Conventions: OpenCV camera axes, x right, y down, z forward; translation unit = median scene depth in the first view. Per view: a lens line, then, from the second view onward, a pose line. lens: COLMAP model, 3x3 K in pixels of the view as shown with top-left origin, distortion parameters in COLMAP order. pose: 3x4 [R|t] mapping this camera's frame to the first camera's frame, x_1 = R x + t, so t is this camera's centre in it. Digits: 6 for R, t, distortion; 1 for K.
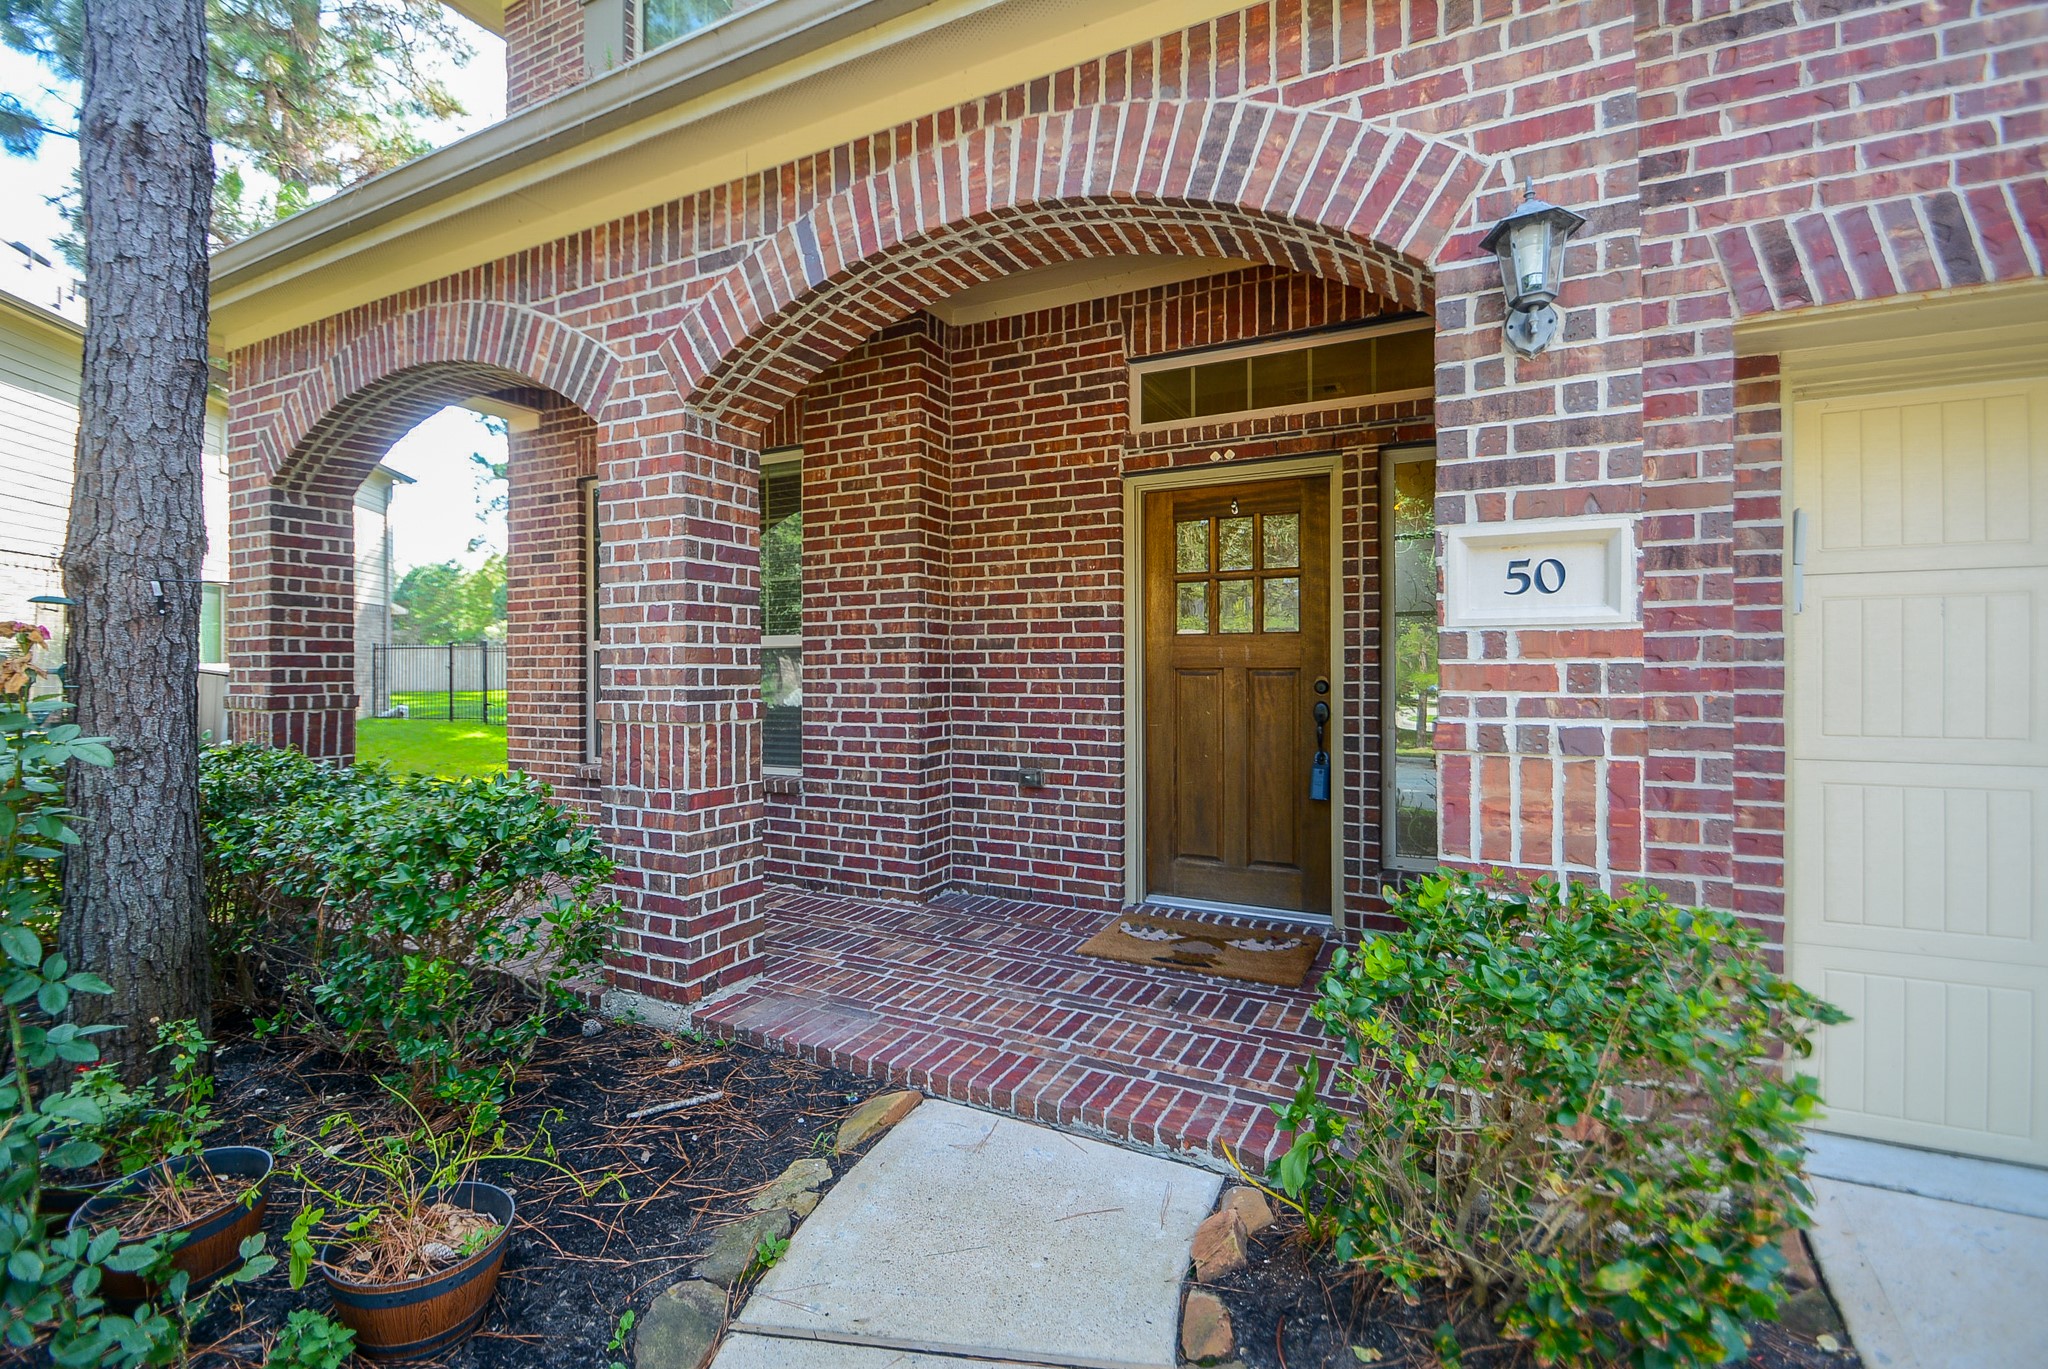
lens RADIAL K [[908.2, 0, 1012.8], [0, 908.2, 678.3], [0, 0, 1]] dist [0.000960, -0.010095]
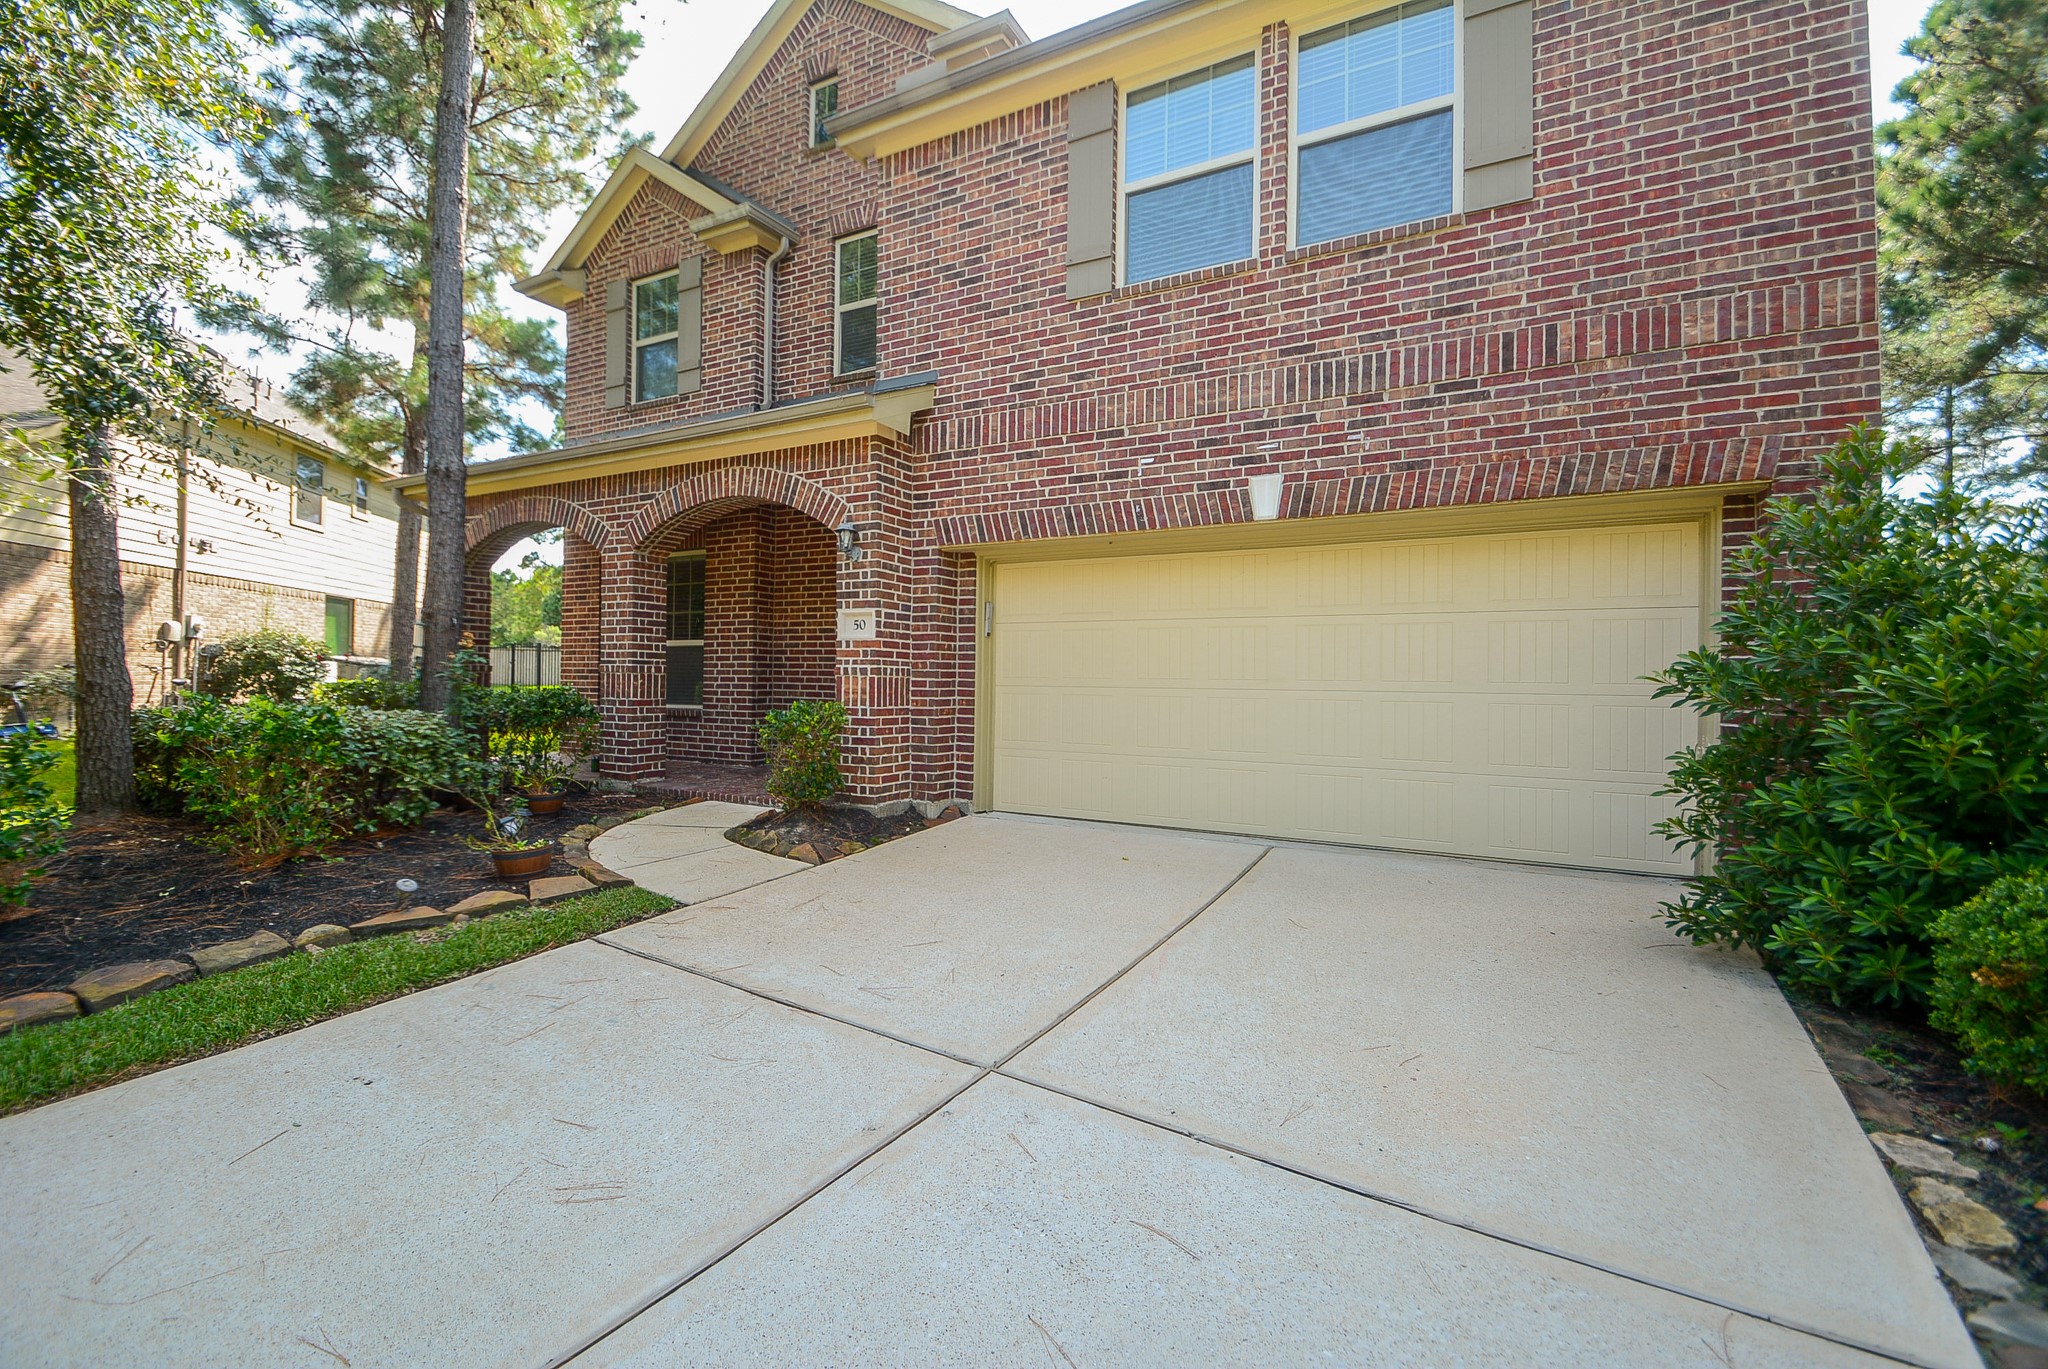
lens RADIAL K [[908.2, 0, 1035.5], [0, 908.2, 680.6], [0, 0, 1]] dist [0.000960, -0.010095]
pose [[0.999723, 0.015133, -0.018027, 0.833564], [-0.015308, 0.999837, -0.009597, 0.079197], [0.017879, 0.009871, 0.999791, -1.562144]]
